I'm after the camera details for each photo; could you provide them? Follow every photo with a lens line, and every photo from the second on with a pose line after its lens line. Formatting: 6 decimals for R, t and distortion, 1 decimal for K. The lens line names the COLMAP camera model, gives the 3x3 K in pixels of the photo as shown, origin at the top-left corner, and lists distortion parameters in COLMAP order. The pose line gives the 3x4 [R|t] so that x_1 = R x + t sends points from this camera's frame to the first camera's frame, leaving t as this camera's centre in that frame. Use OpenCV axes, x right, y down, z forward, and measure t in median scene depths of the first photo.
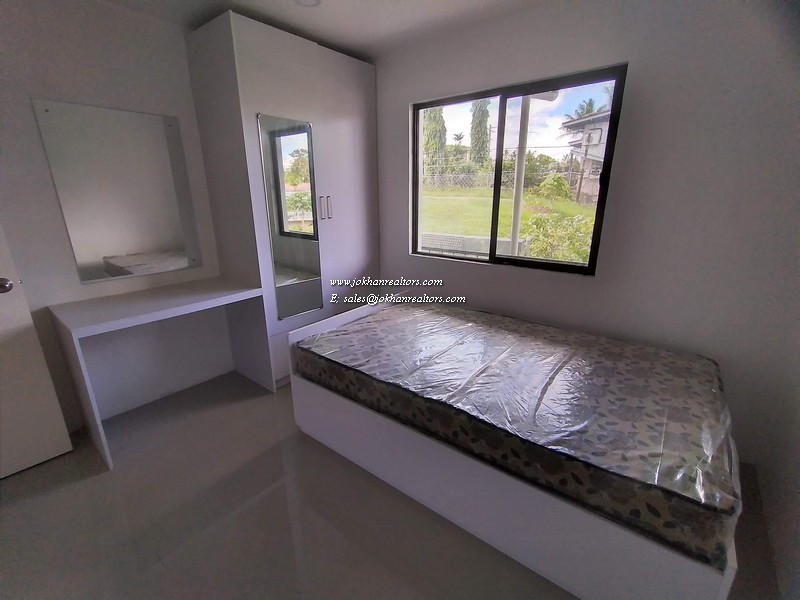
lens RADIAL K [[362.8, 0, 398.9], [0, 362.8, 303.1], [0, 0, 1]] dist [0.001468, -0.000296]
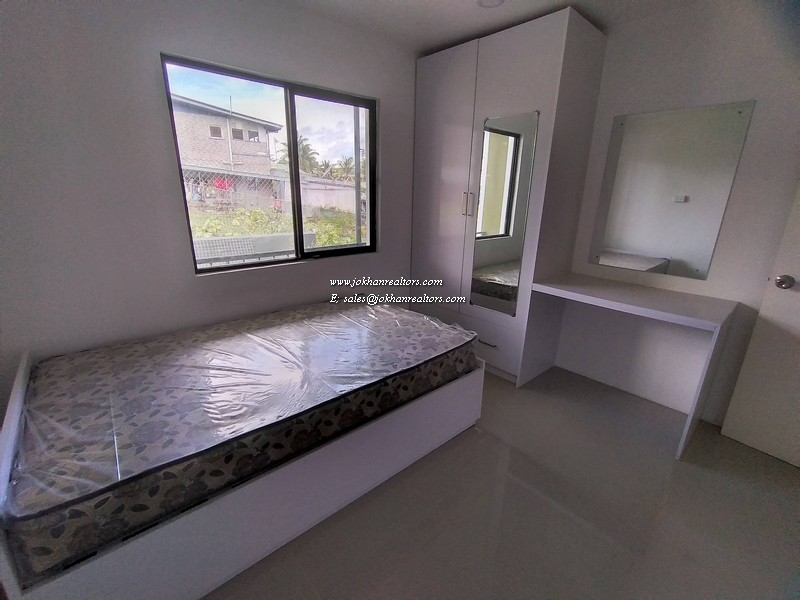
lens RADIAL K [[362.8, 0, 398.9], [0, 362.8, 303.1], [0, 0, 1]] dist [0.001468, -0.000296]
pose [[0.179769, -0.275961, 0.944208, -0.677059], [0.270998, 0.936597, 0.222141, -0.149102], [-0.945644, 0.215944, 0.243156, 0.543688]]
